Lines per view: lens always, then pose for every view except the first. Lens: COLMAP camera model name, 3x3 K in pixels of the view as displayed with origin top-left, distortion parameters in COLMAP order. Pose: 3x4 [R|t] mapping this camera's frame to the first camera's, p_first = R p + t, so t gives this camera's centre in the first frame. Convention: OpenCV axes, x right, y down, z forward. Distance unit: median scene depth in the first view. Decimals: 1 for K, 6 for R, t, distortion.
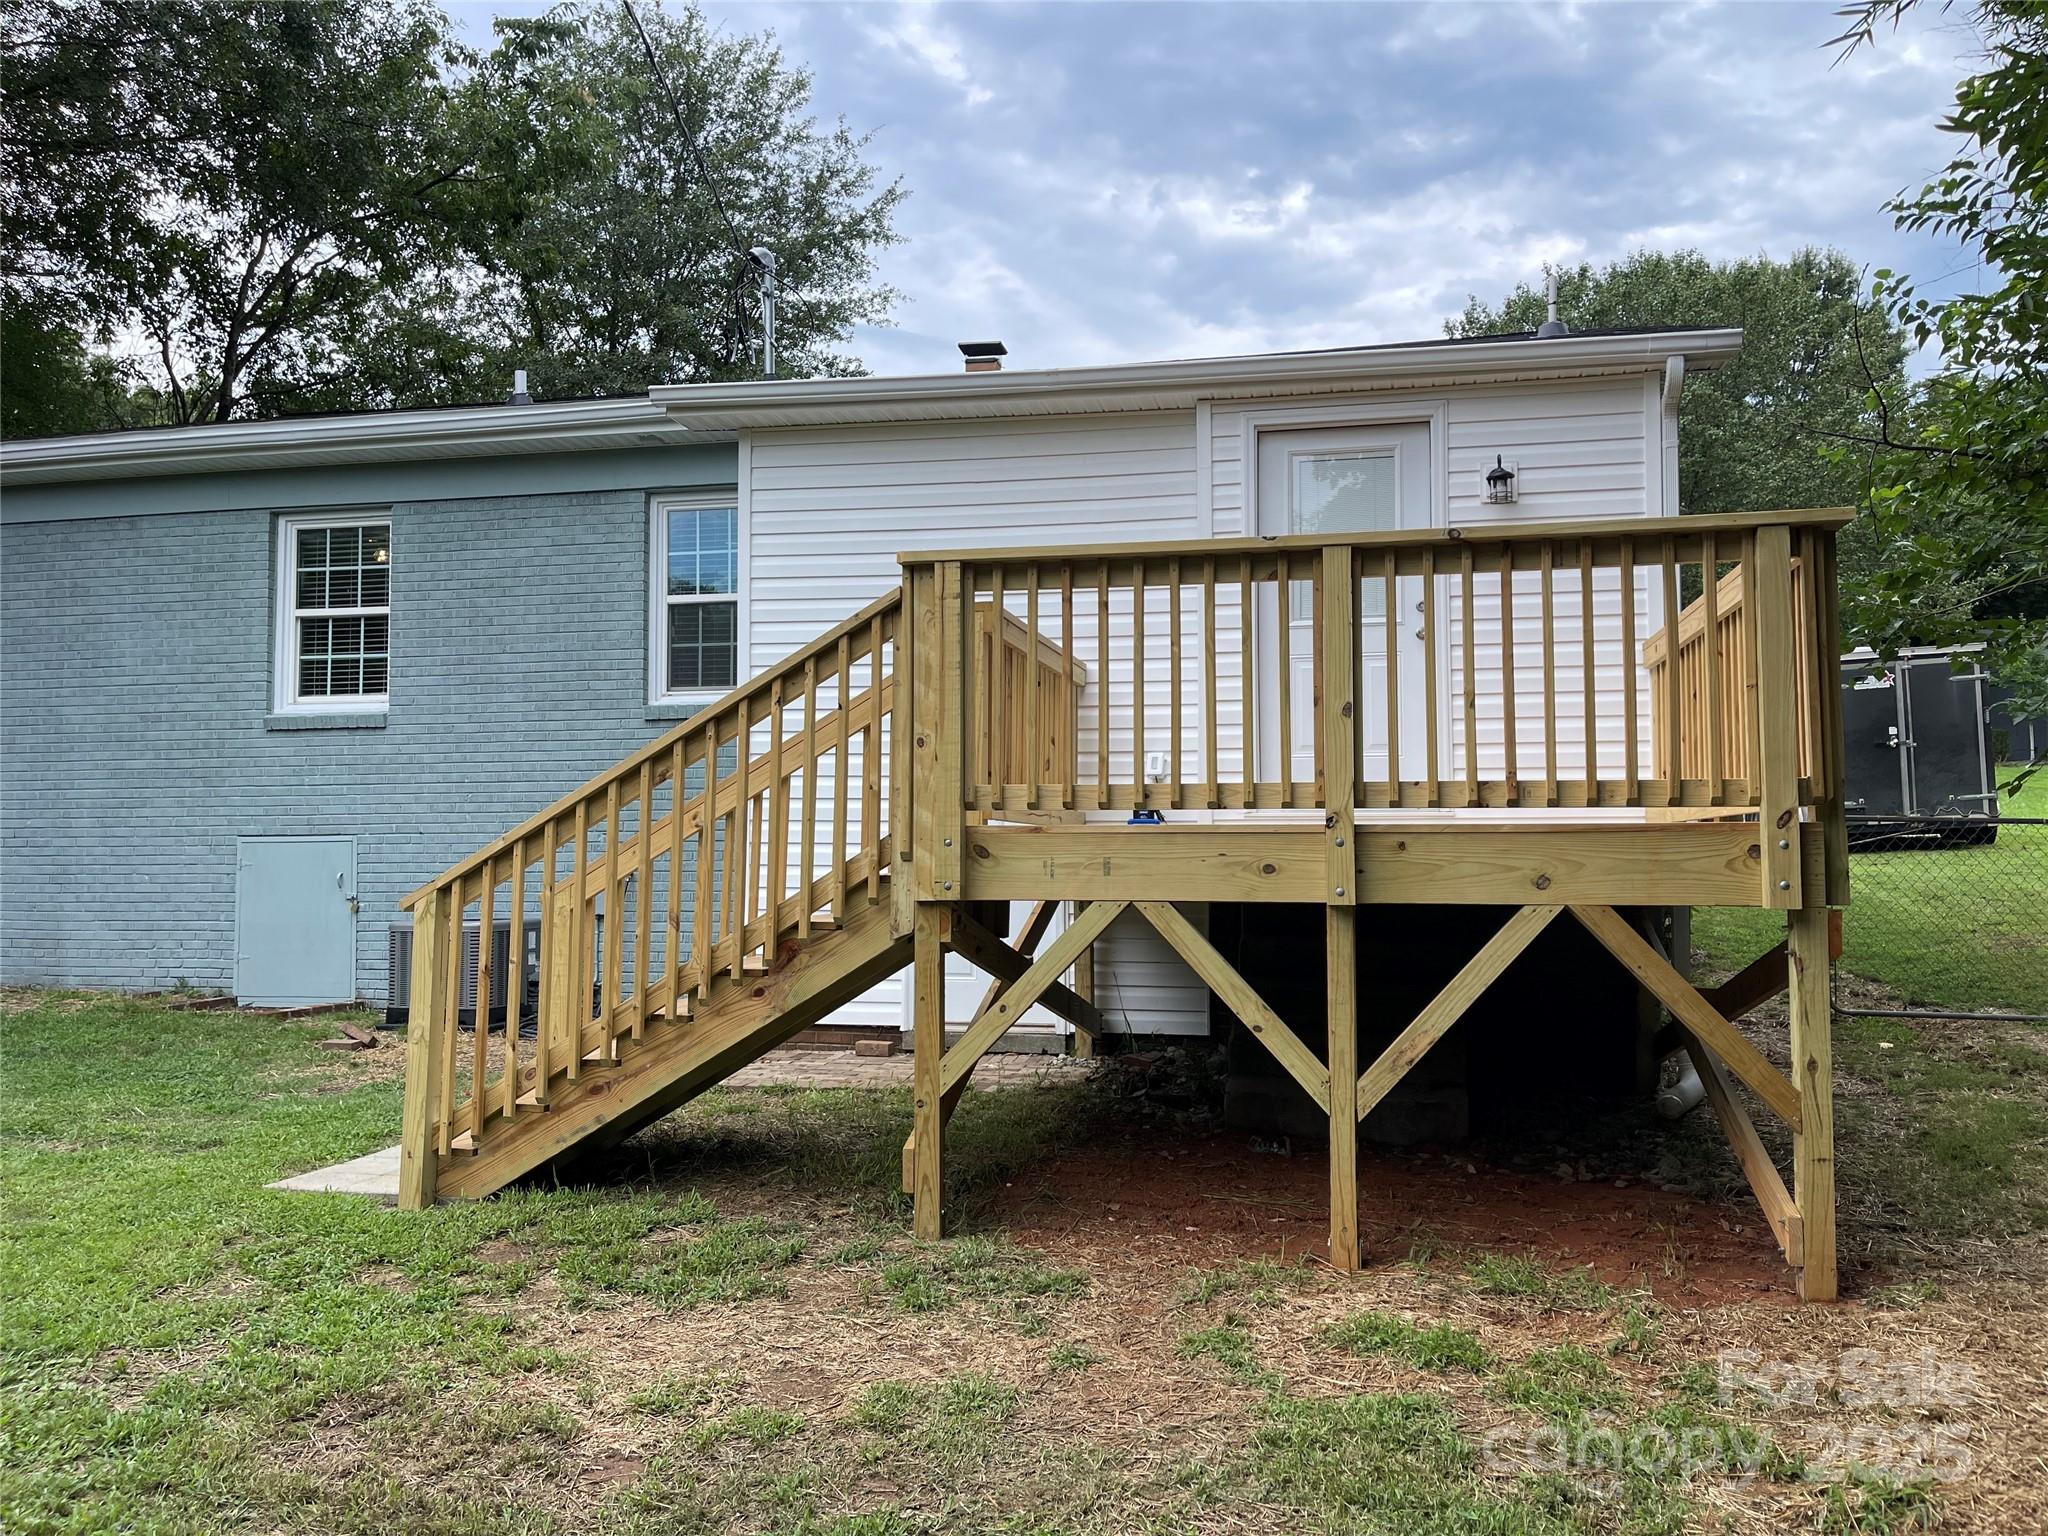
lens RADIAL K [[1557.0, 0, 1024.0], [0, 1557.0, 768.0], [0, 0, 1]] dist [0.079765, -0.105727]
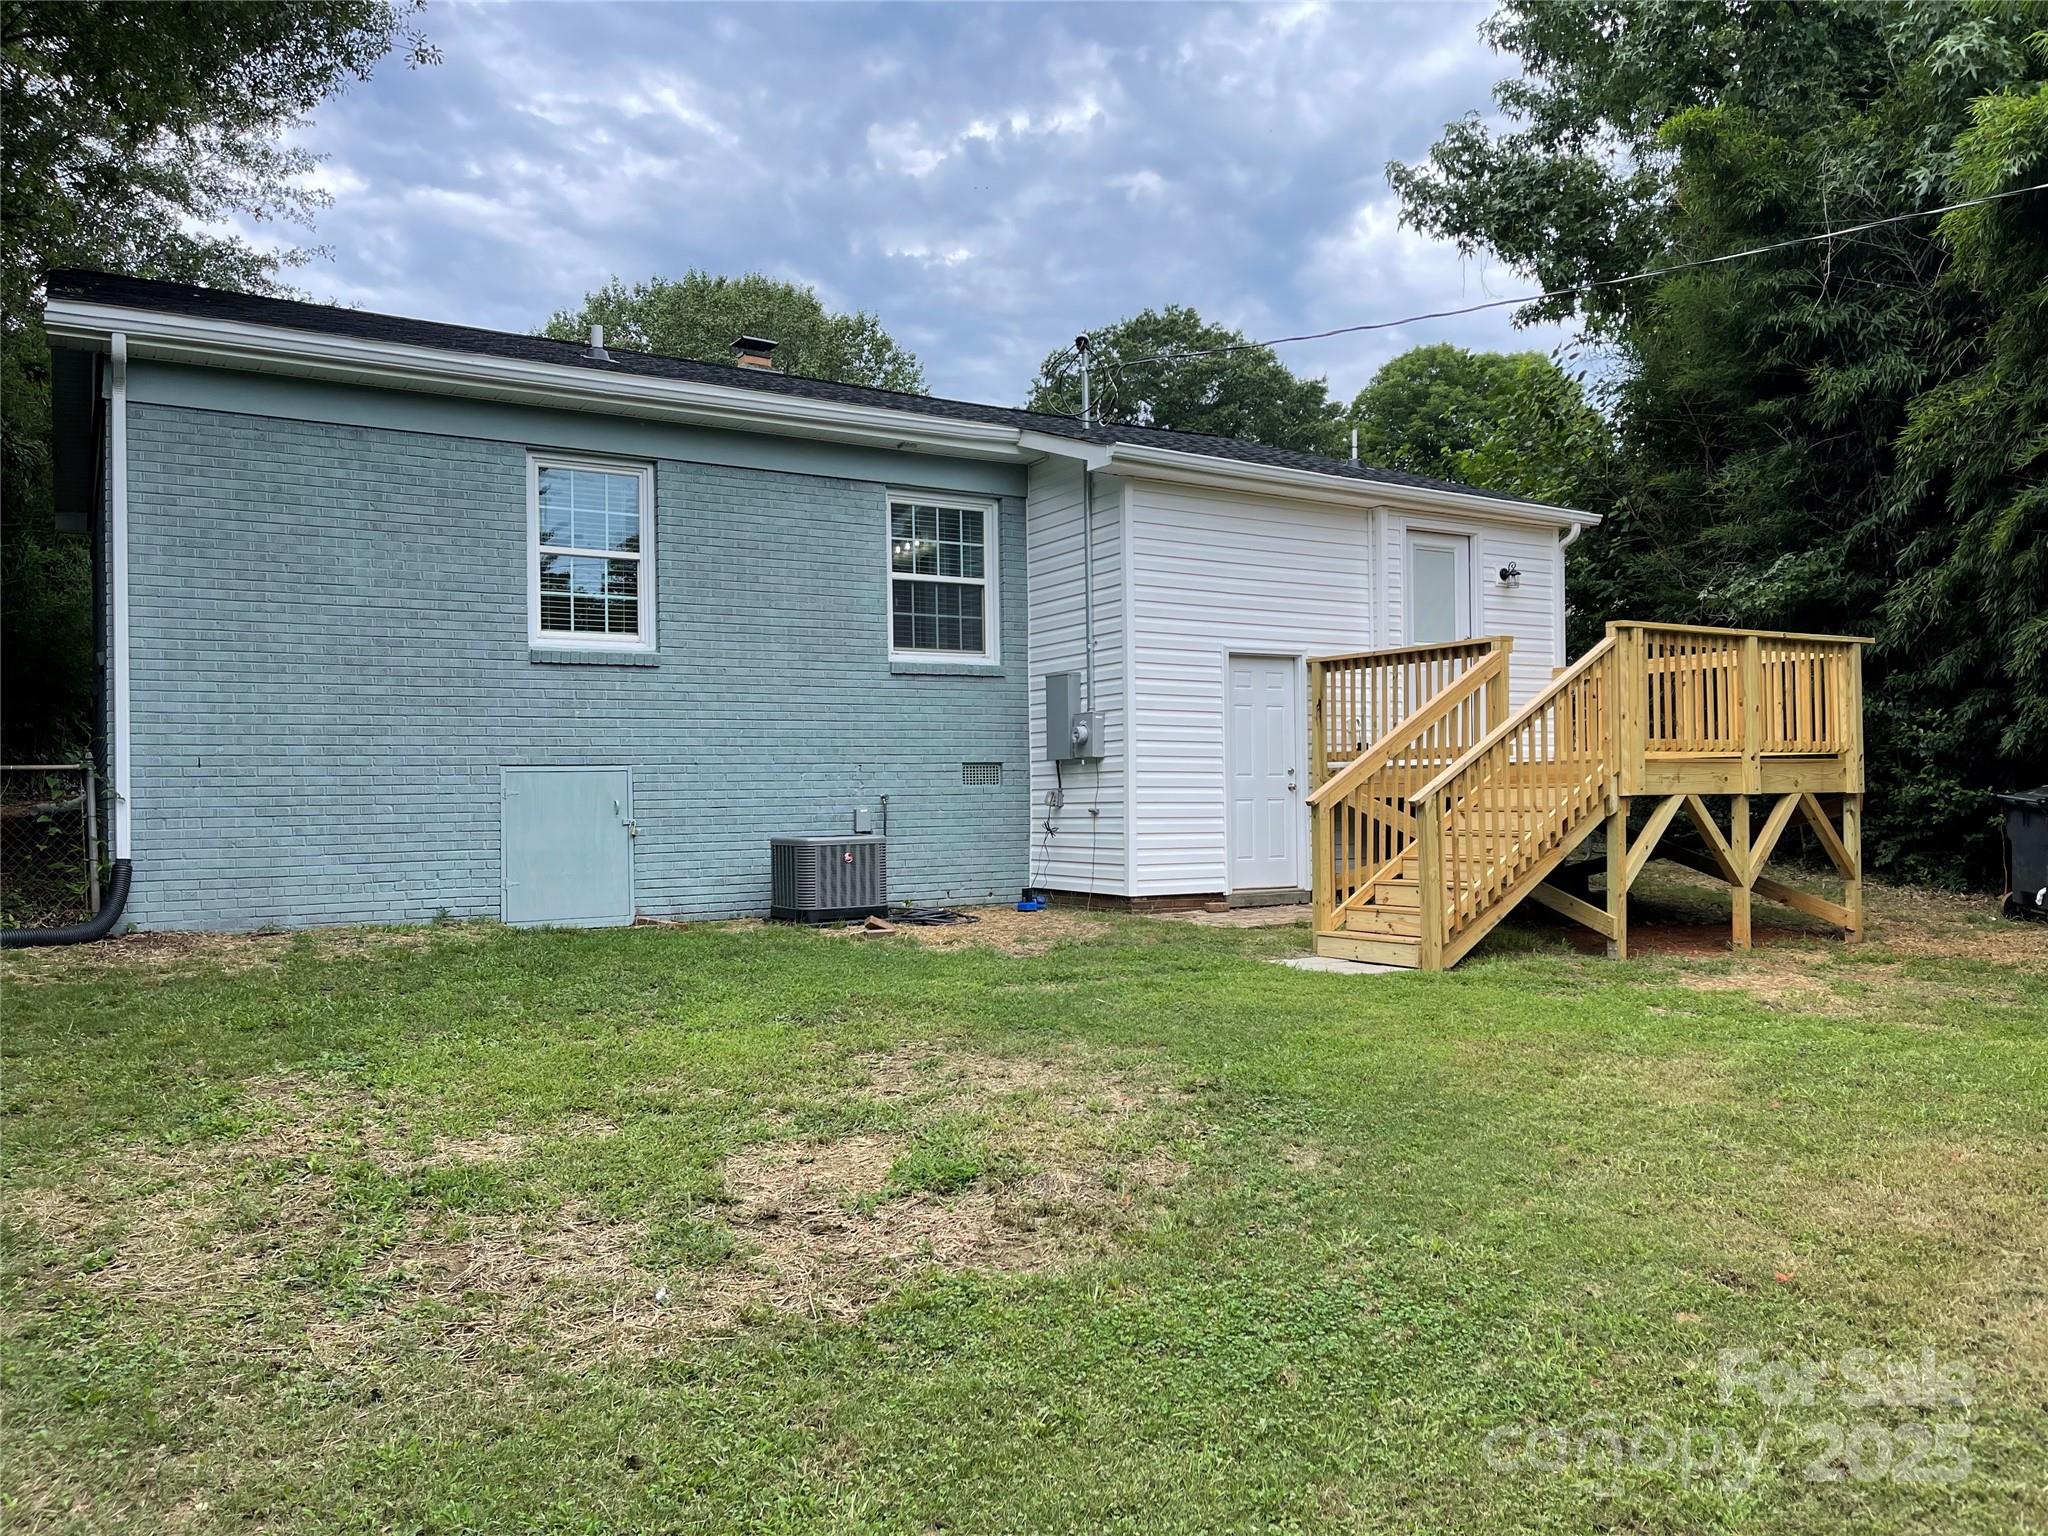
lens RADIAL K [[1557.0, 0, 1024.0], [0, 1557.0, 768.0], [0, 0, 1]] dist [0.079765, -0.105727]
pose [[0.721397, 0.004444, 0.692508, -0.941883], [-0.029320, 0.999279, 0.024130, 0.010336], [-0.691901, -0.037712, 0.721007, 0.039249]]
